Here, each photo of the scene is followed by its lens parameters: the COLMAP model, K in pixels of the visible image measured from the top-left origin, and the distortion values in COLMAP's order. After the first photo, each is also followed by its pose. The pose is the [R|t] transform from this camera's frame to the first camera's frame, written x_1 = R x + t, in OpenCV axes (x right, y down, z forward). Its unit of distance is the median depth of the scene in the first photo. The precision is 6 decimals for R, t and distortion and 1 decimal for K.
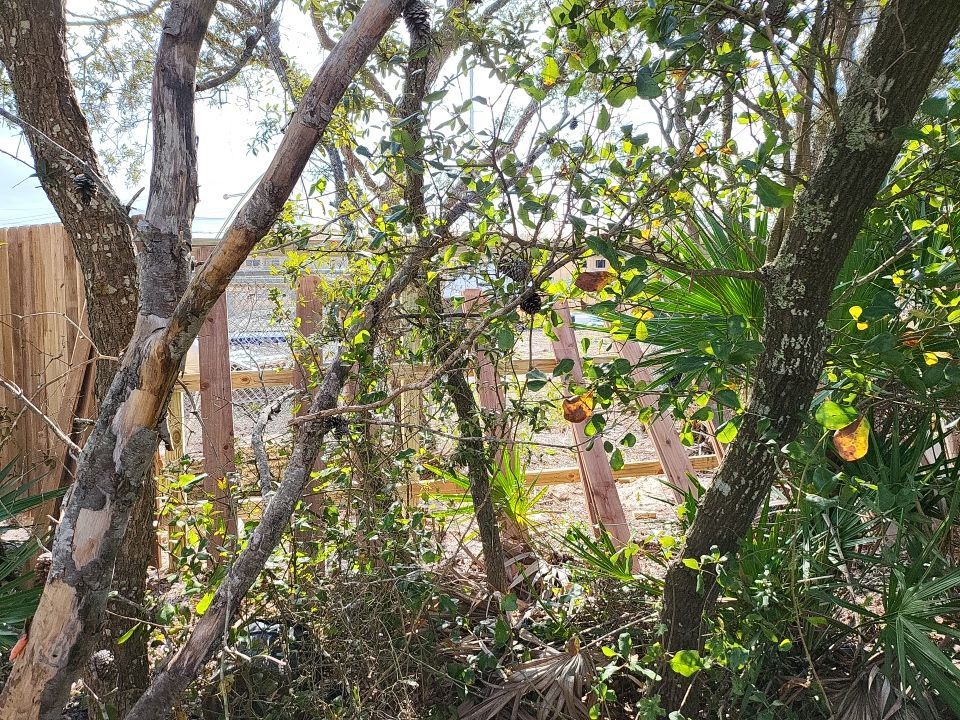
lens RADIAL K [[679.3, 0, 480.0], [0, 679.3, 360.0], [0, 0, 1]] dist [0.064596, -0.067504]
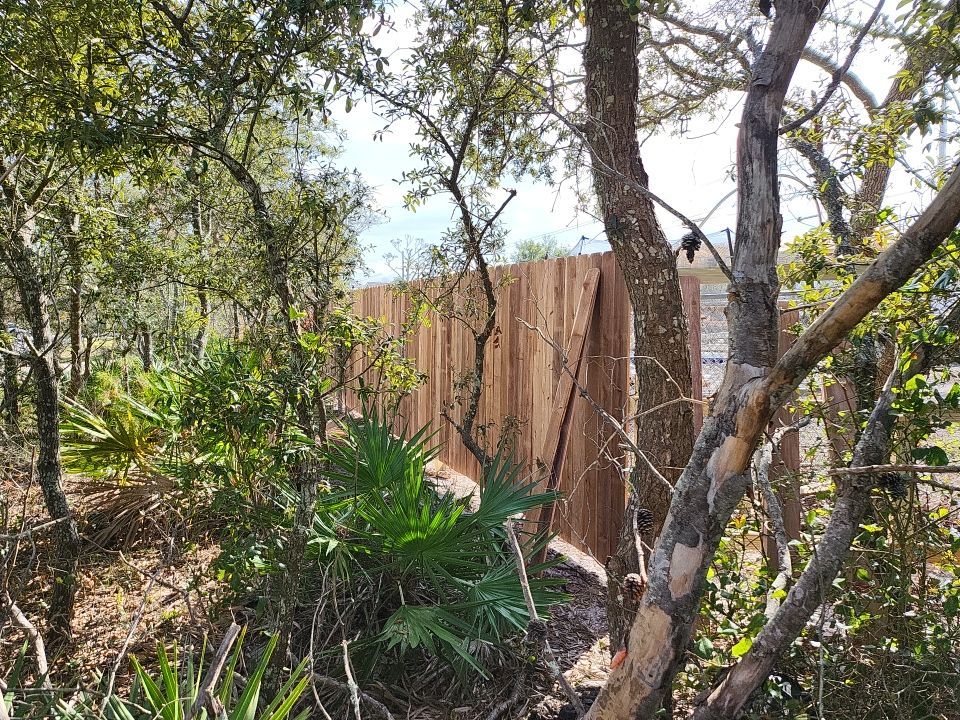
lens RADIAL K [[679.3, 0, 480.0], [0, 679.3, 360.0], [0, 0, 1]] dist [0.064596, -0.067504]
pose [[0.831625, 0.038491, -0.554002, -0.248588], [-0.052429, 0.998581, -0.009323, -0.042024], [0.552857, 0.036799, 0.832463, -0.067515]]
